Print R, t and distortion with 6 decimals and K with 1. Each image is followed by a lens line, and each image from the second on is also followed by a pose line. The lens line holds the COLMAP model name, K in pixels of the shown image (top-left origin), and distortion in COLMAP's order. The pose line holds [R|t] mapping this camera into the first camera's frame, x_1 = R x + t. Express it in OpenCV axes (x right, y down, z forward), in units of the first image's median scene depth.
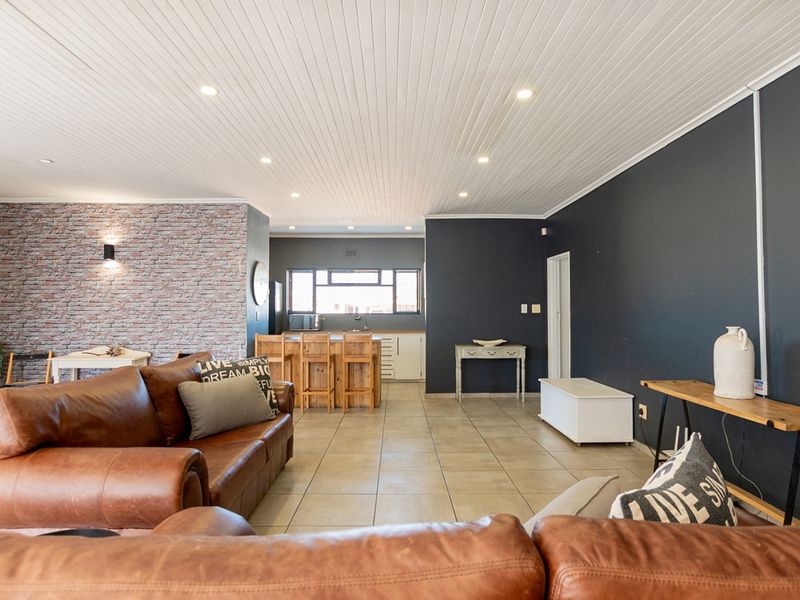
lens RADIAL K [[470.9, 0, 400.0], [0, 470.9, 300.0], [0, 0, 1]] dist [-0.002024, -0.000554]
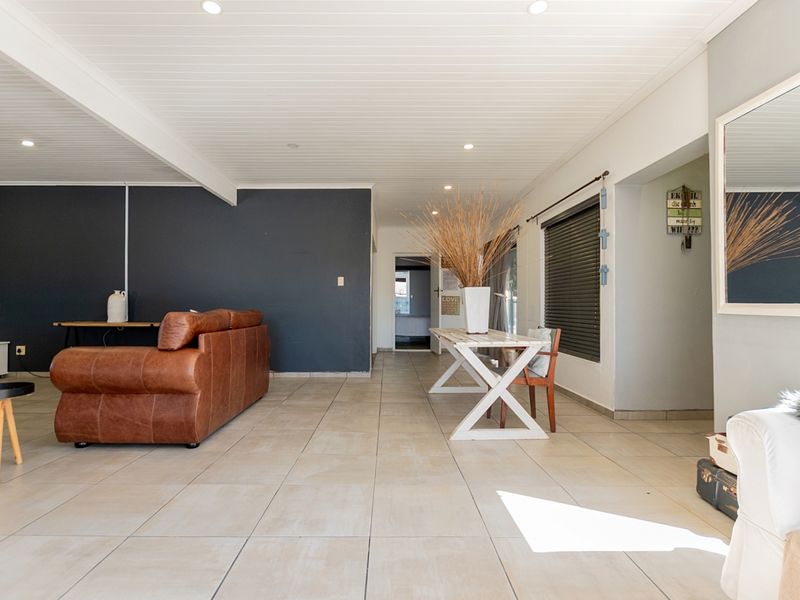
lens RADIAL K [[415.8, 0, 400.0], [0, 415.8, 300.0], [0, 0, 1]] dist [-0.001175, -0.000315]
pose [[0.000067, 0.017524, 0.999846, -0.459303], [-0.026716, 0.999490, -0.017516, 0.037321], [-0.999643, -0.026710, 0.000535, -0.118991]]
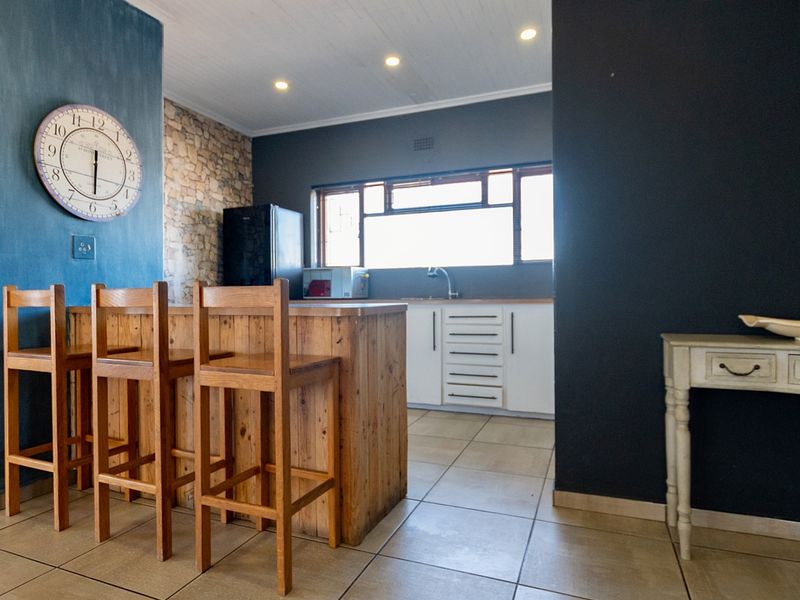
lens RADIAL K [[465.6, 0, 400.0], [0, 465.6, 300.0], [0, 0, 1]] dist [-0.000721, -0.000371]
pose [[0.919260, -0.003552, -0.393635, 0.079998], [0.014405, 0.999593, 0.024621, 0.064350], [0.393387, -0.028303, 0.918937, 0.663484]]
